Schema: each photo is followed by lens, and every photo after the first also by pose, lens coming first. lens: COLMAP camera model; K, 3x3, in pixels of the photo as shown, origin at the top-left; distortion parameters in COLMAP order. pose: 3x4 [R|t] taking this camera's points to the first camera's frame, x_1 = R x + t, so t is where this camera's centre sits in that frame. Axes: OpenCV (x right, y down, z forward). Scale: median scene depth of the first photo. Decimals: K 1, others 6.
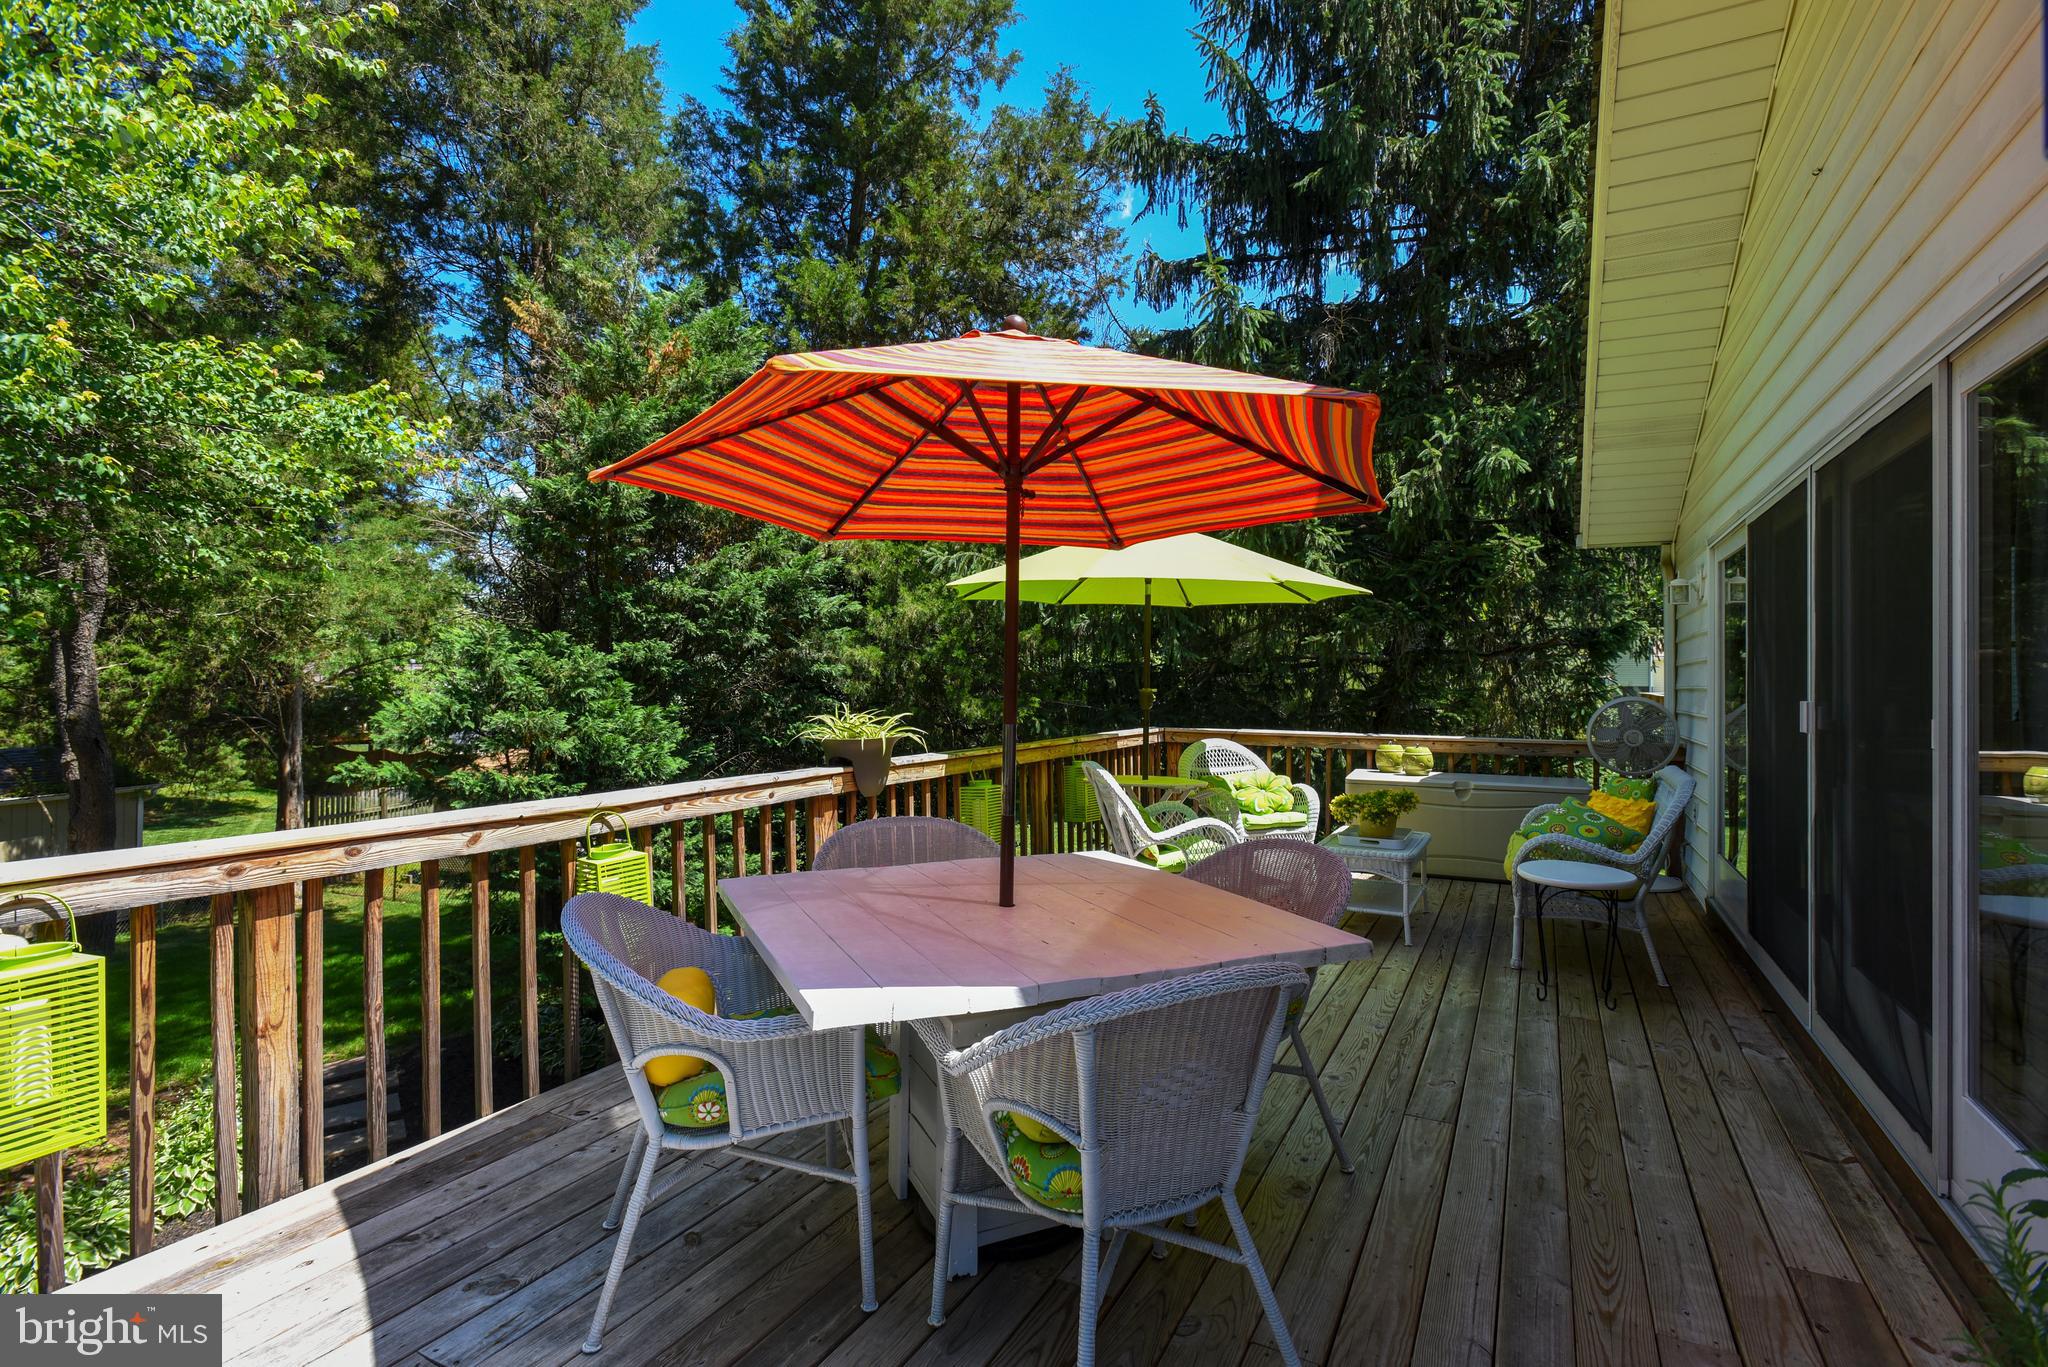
lens RADIAL K [[973.4, 0, 1023.5], [0, 973.4, 679.2], [0, 0, 1]] dist [-0.021472, 0.002989]
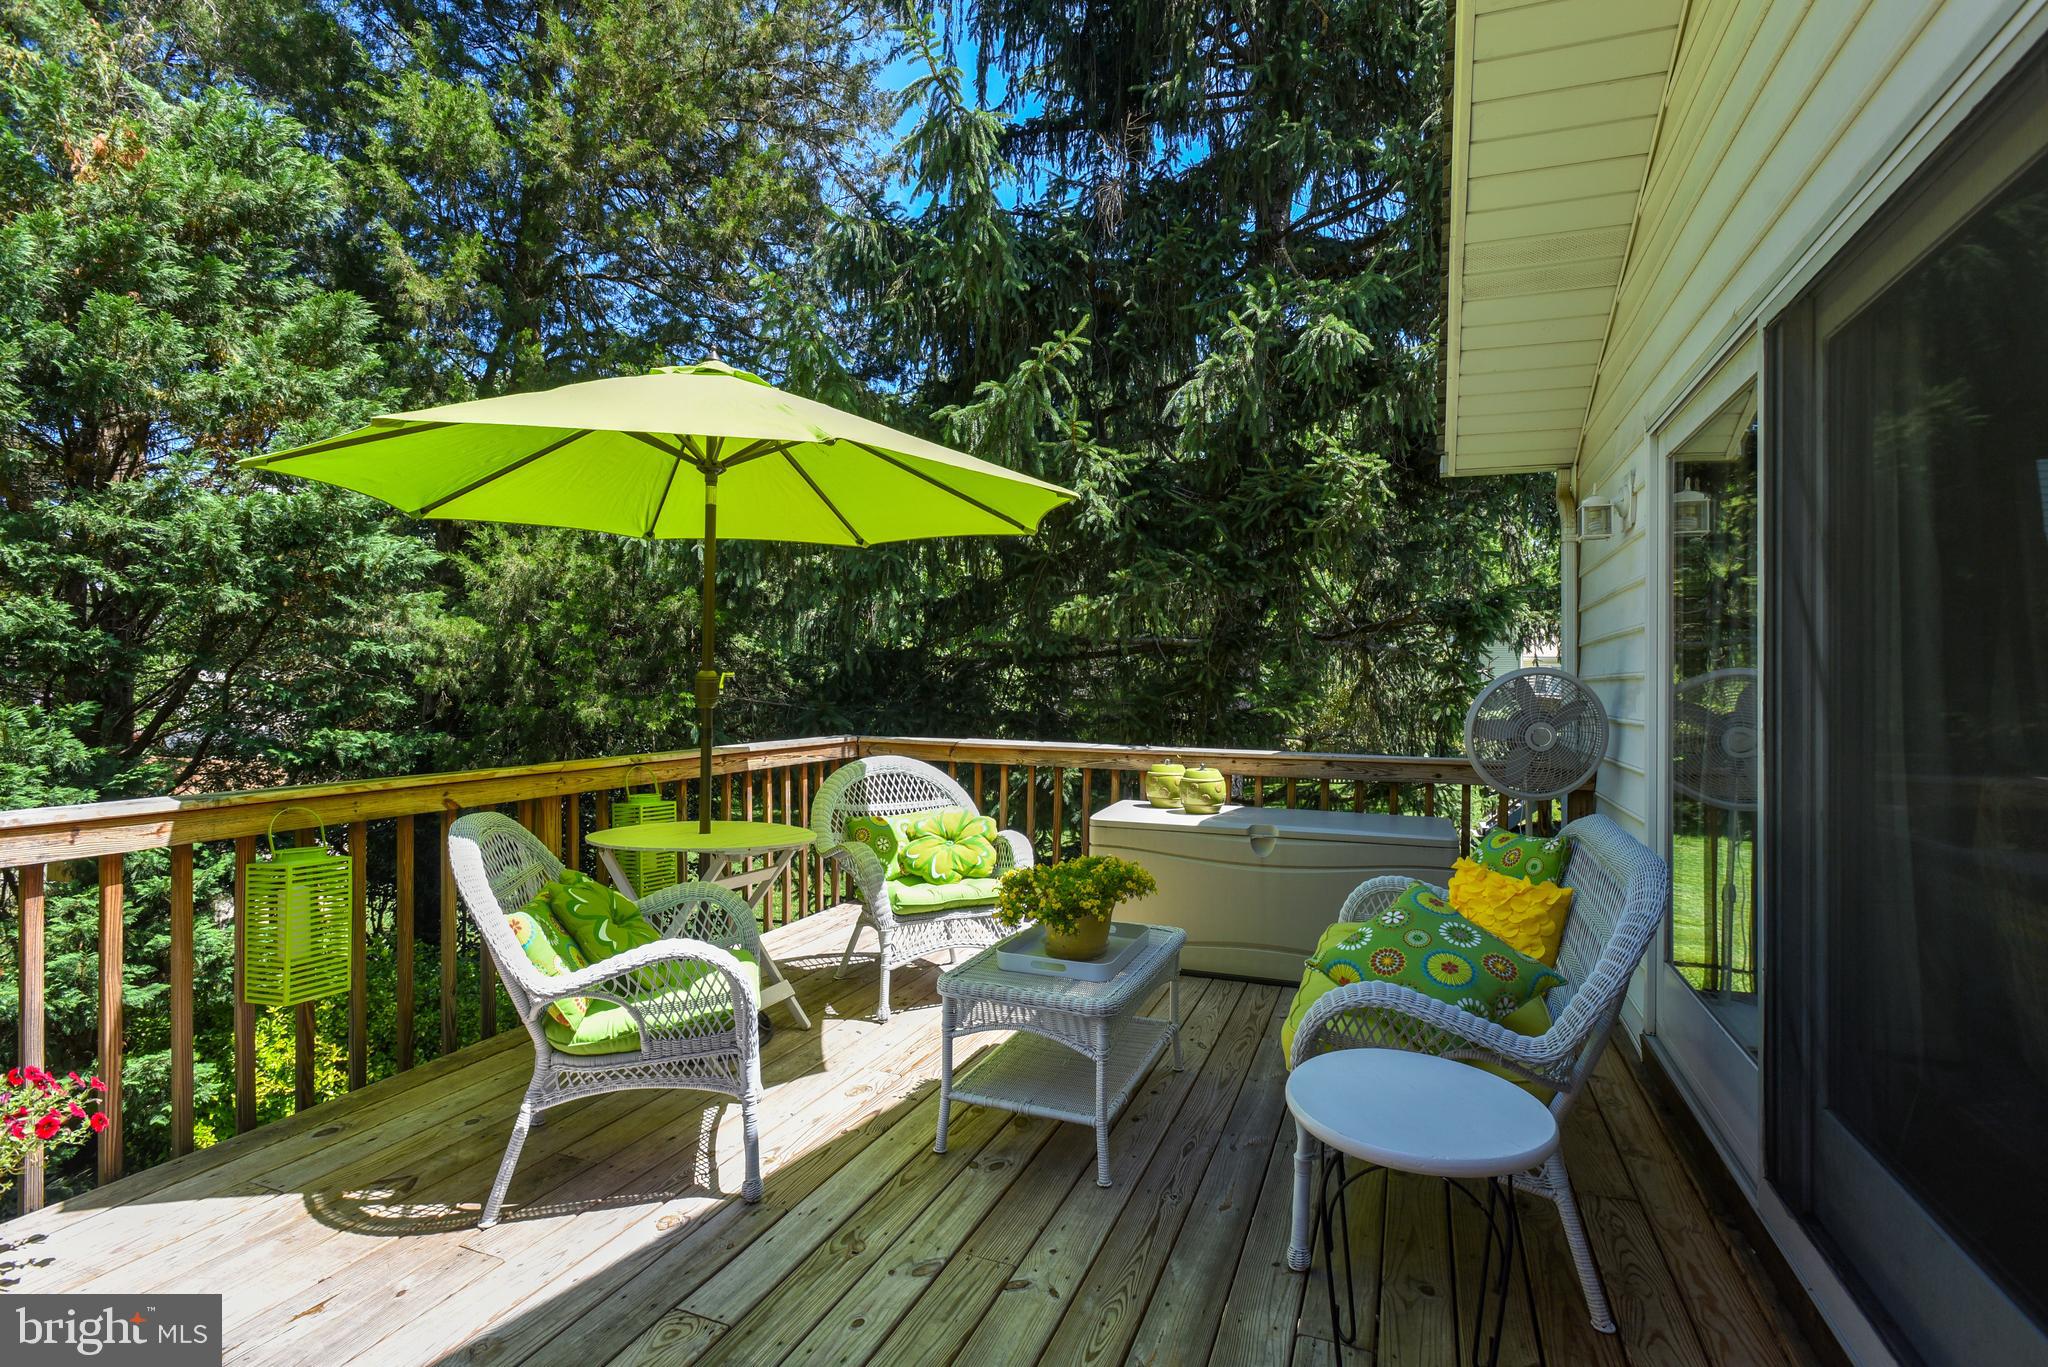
lens RADIAL K [[973.4, 0, 1036.5], [0, 973.4, 681.9], [0, 0, 1]] dist [-0.021472, 0.002989]
pose [[0.993098, 0.004400, 0.117207, 0.219132], [-0.004709, 0.999986, 0.002366, 0.011457], [-0.117195, -0.002902, 0.993105, 0.369200]]
